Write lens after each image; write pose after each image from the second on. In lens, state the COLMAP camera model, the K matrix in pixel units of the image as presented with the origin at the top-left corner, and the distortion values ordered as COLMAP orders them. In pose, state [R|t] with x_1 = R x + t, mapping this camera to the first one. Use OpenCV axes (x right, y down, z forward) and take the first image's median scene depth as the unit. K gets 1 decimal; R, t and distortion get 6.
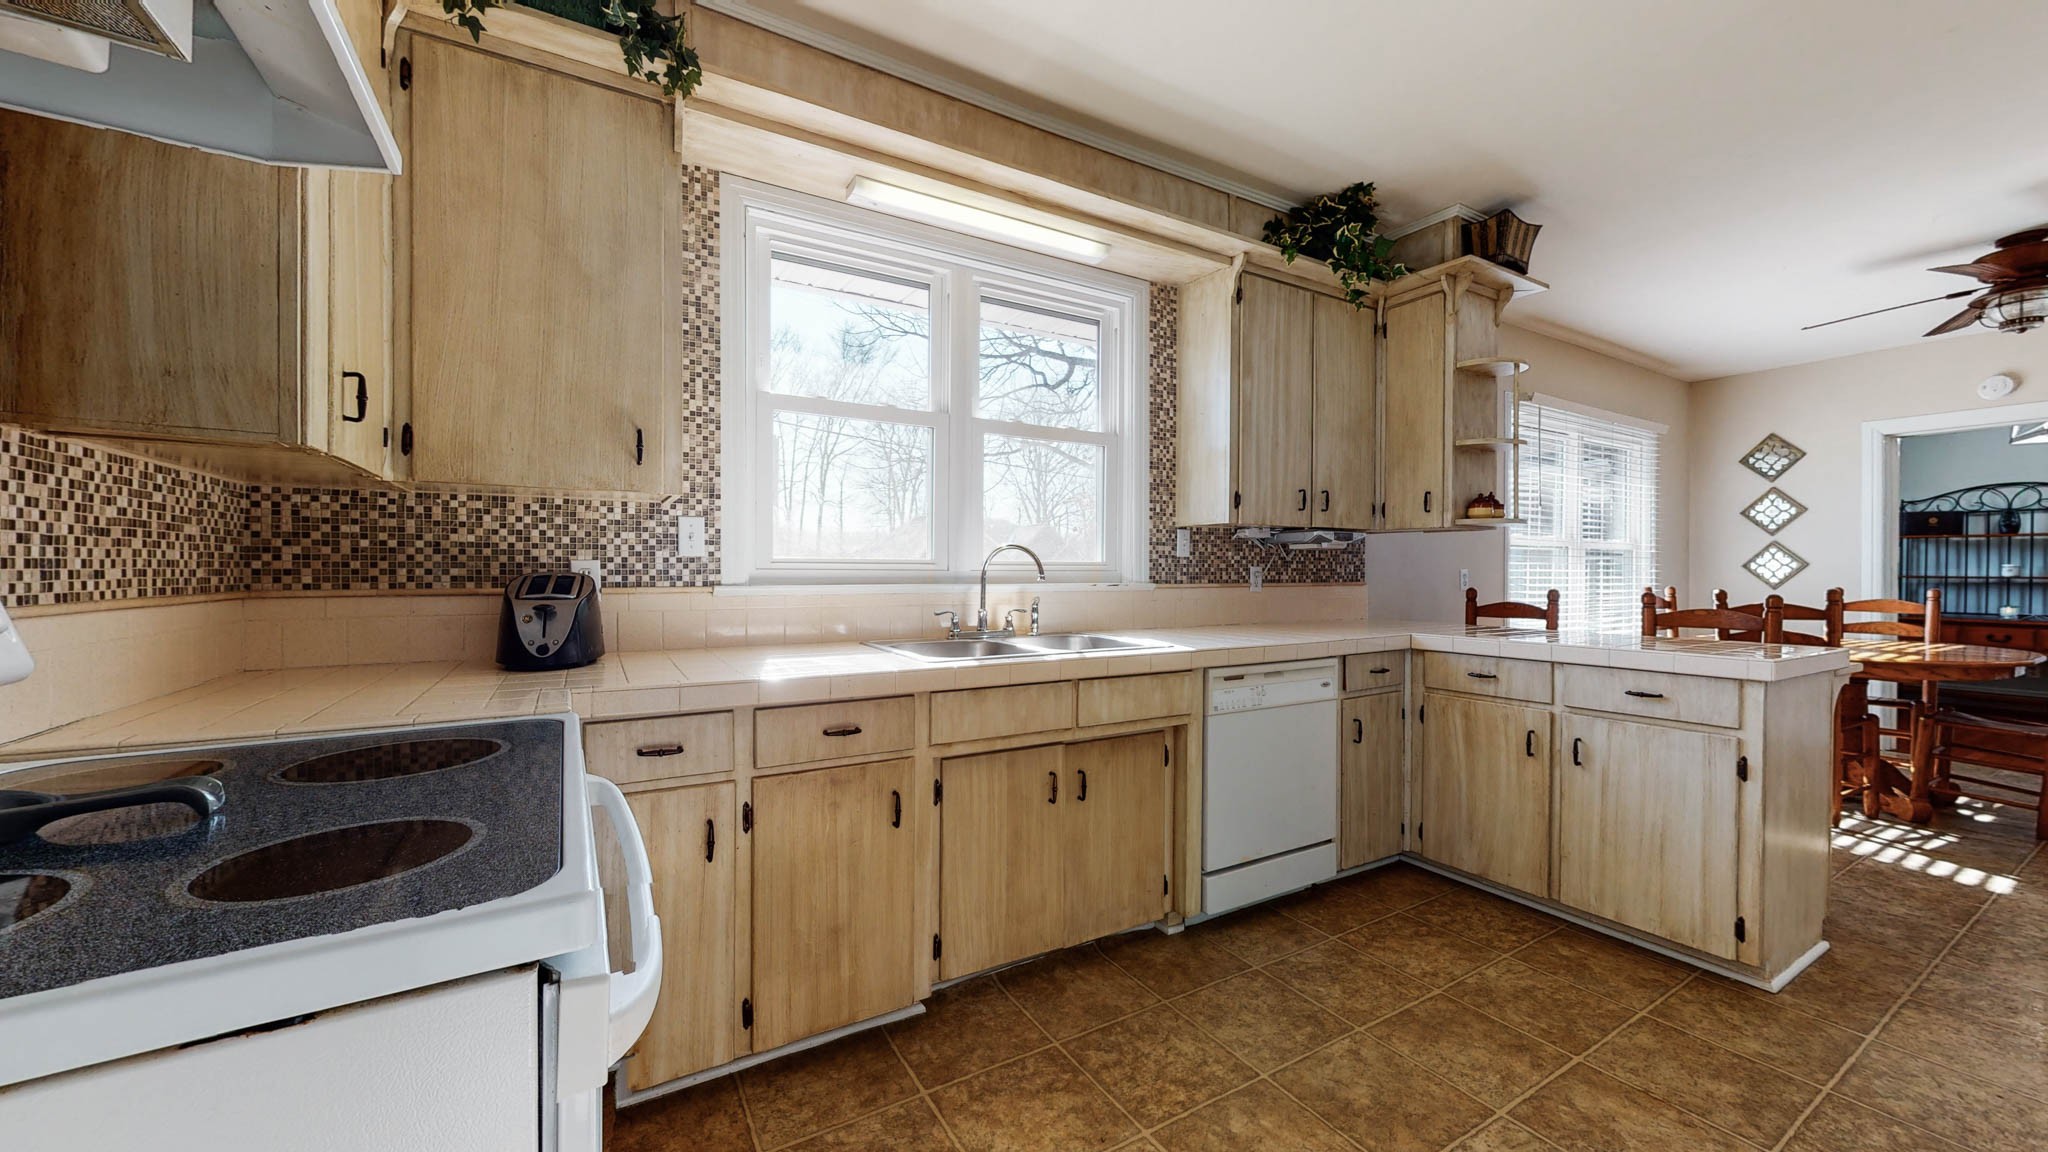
lens RADIAL K [[749.0, 0, 1025.8], [0, 749.0, 580.4], [0, 0, 1]] dist [-0.005004, 0.001069]
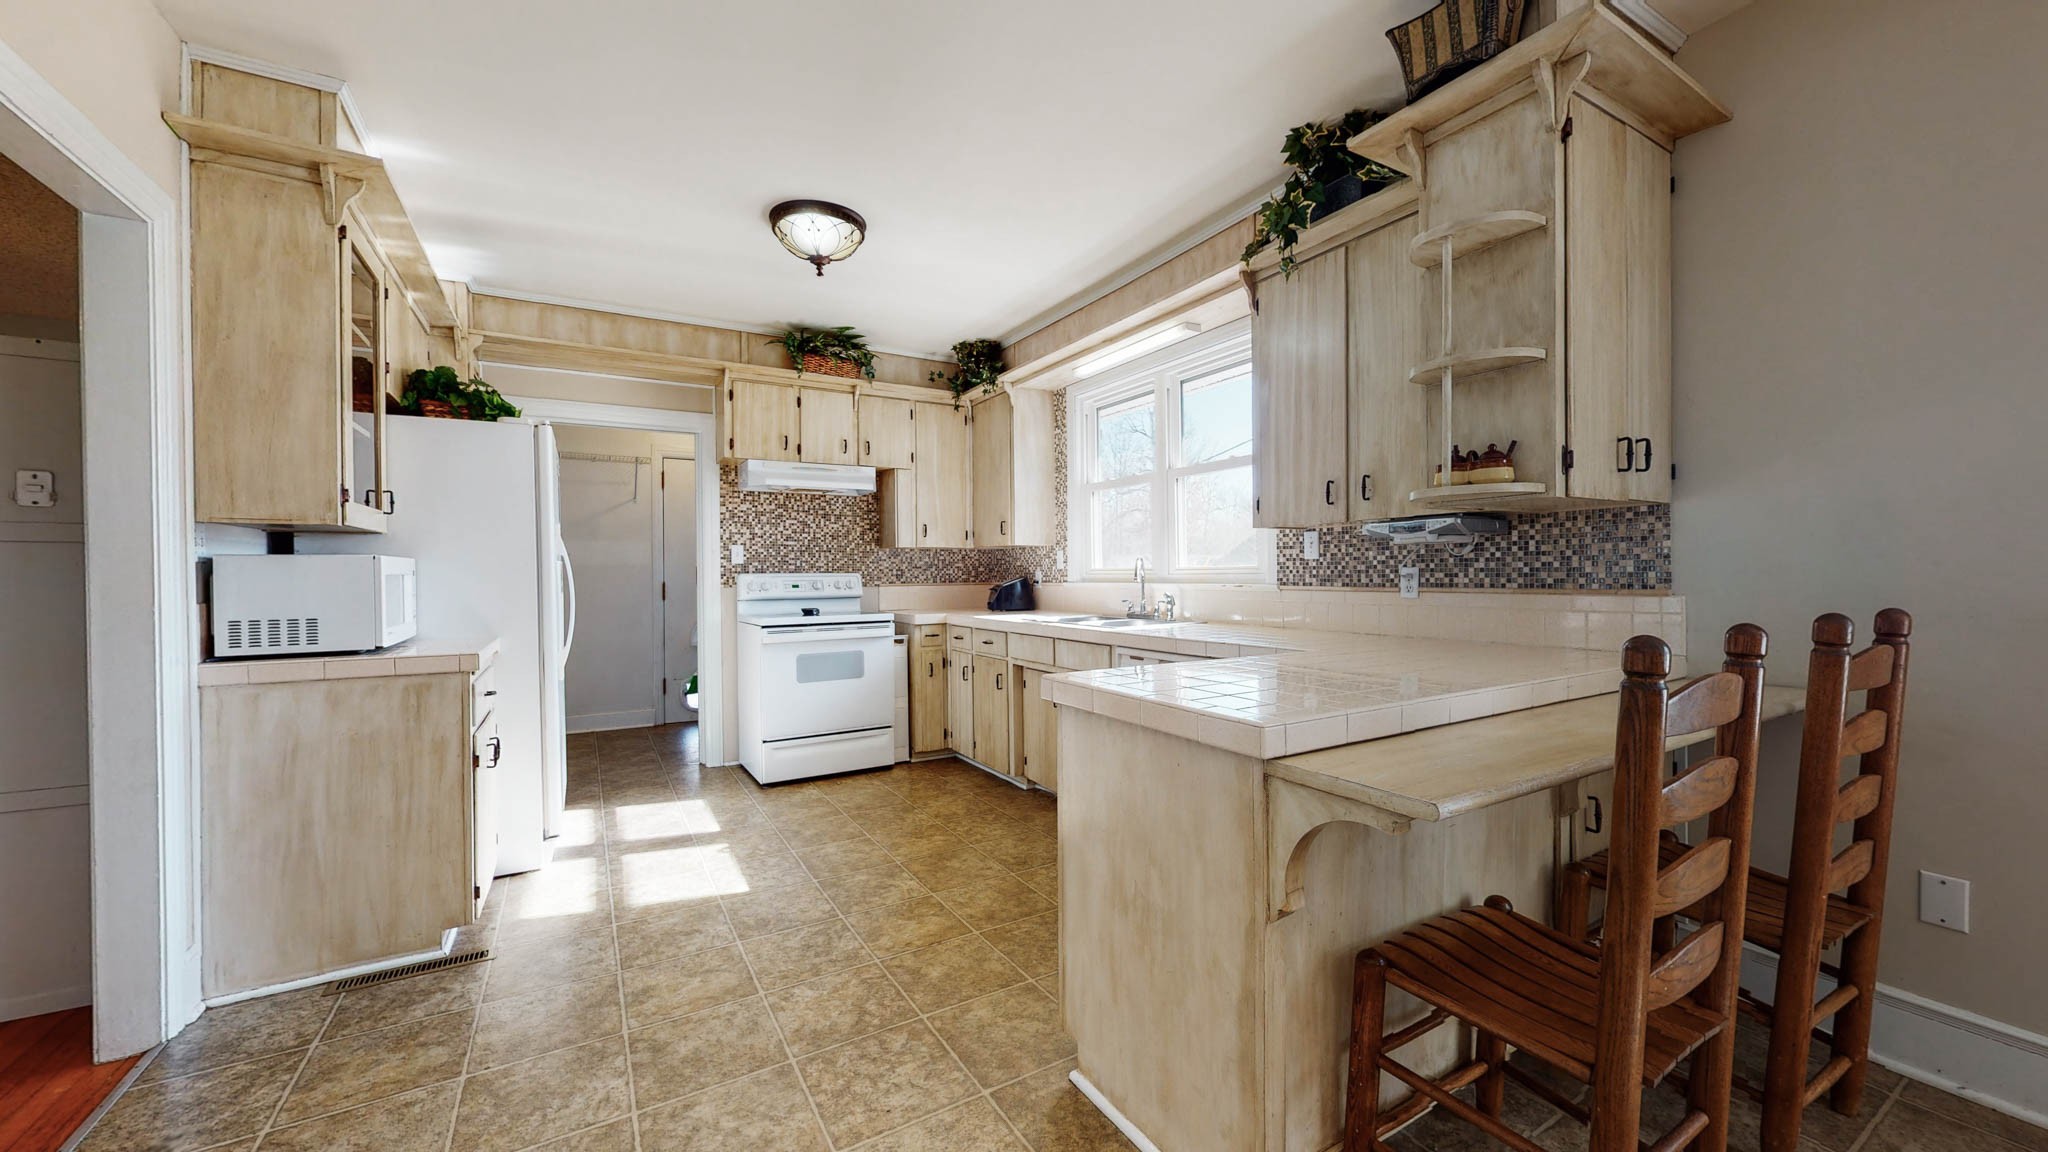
lens RADIAL K [[749.0, 0, 1014.5], [0, 749.0, 575.0], [0, 0, 1]] dist [-0.005004, 0.001069]
pose [[-0.008526, -0.001981, -0.999962, 1.210503], [-0.006710, 0.999976, -0.001923, -0.005992], [0.999941, 0.006693, -0.008539, 0.617753]]
